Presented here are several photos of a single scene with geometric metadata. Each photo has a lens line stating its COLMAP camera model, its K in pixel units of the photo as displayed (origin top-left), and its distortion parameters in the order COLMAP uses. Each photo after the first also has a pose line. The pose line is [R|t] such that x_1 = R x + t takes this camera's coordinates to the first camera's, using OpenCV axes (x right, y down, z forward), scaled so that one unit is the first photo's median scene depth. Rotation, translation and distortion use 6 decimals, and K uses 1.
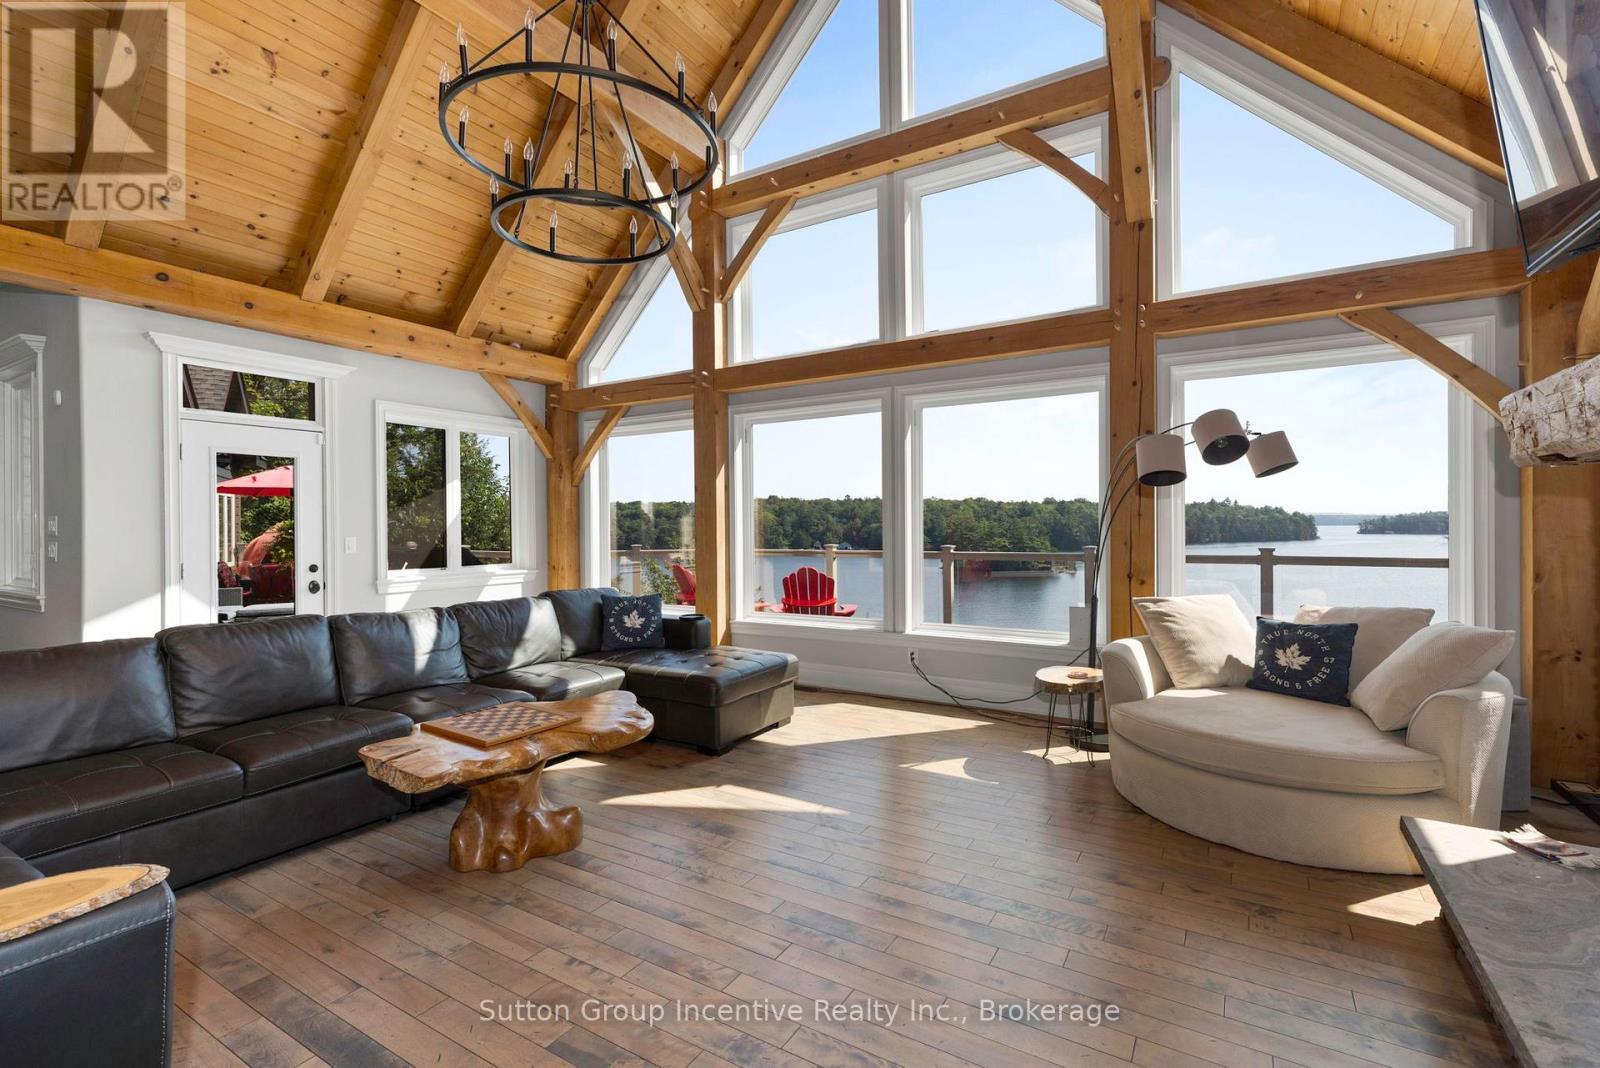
lens RADIAL K [[719.4, 0, 800.0], [0, 719.4, 534.0], [0, 0, 1]] dist [-0.001258, 0.000045]
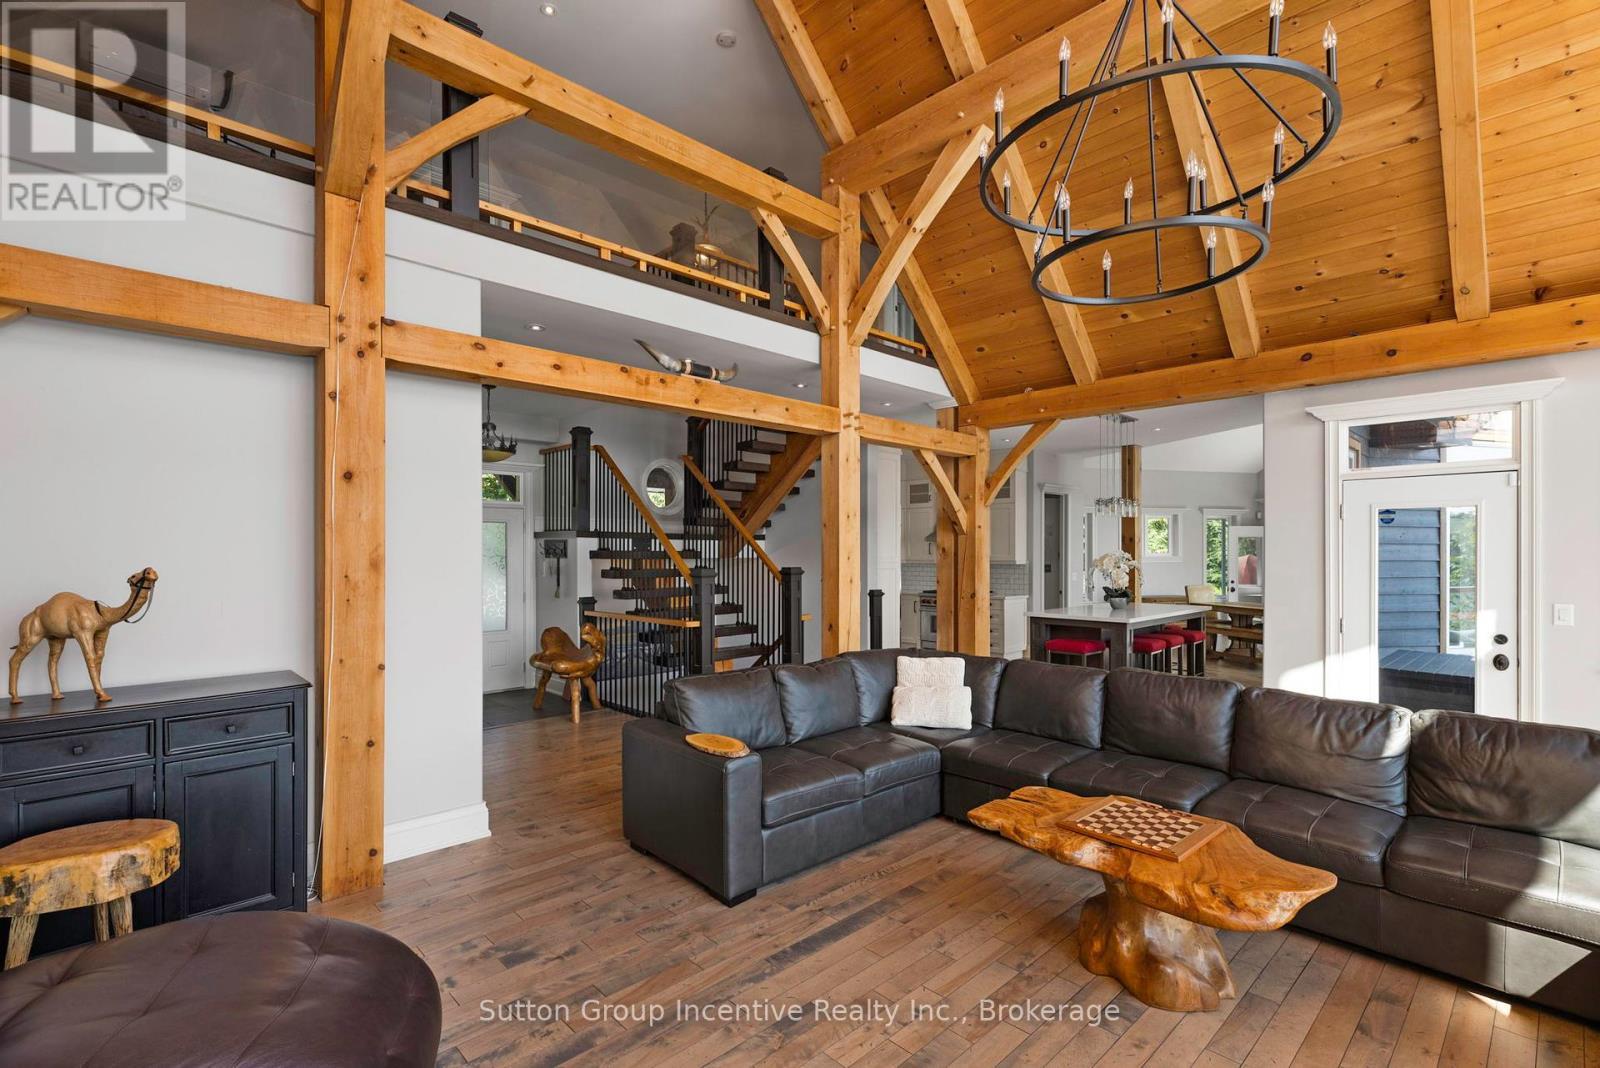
lens RADIAL K [[734.2, 0, 795.6], [0, 734.2, 551.8], [0, 0, 1]] dist [-0.000166, -0.000004]
pose [[-0.264079, 0.007441, -0.964472, 0.313948], [-0.009203, 0.999905, 0.010235, -0.048982], [0.964457, 0.011579, -0.263985, 0.419260]]
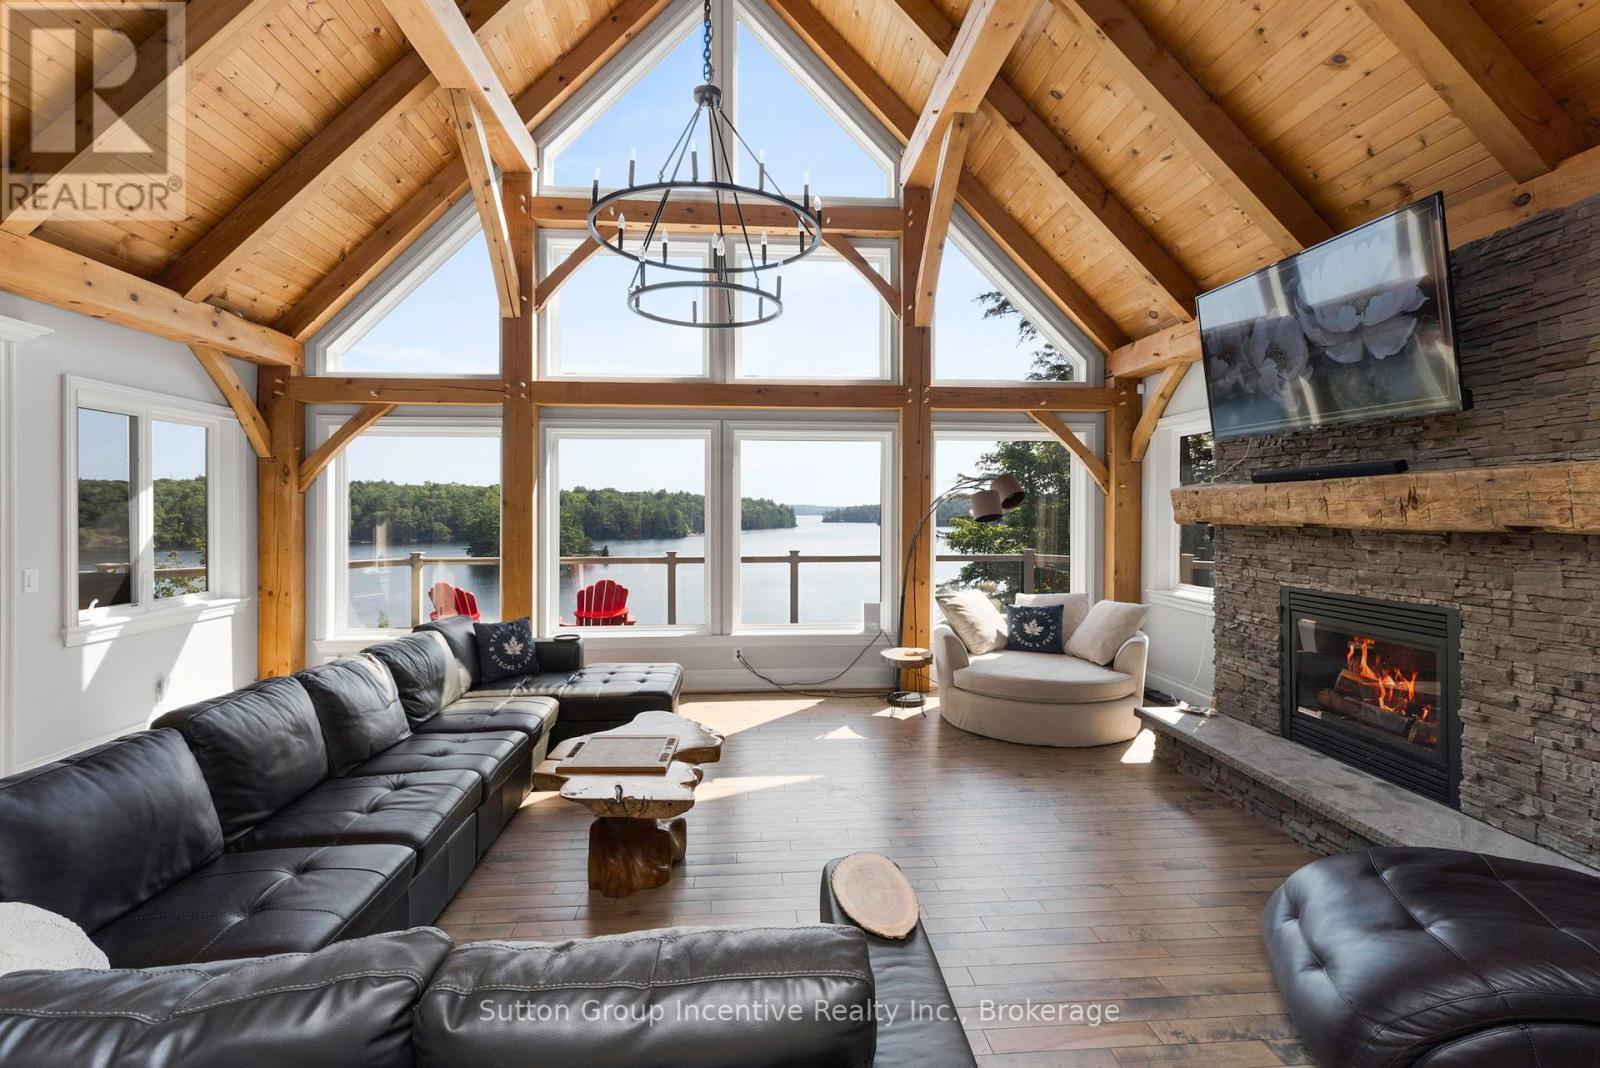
lens RADIAL K [[732.8, 0, 802.1], [0, 732.8, 522.0], [0, 0, 1]] dist [-0.003427, -0.000206]
pose [[0.808065, 0.000357, 0.589093, -0.427980], [0.000591, 0.999999, -0.001416, -0.038925], [-0.589093, 0.001492, 0.808064, -0.013977]]
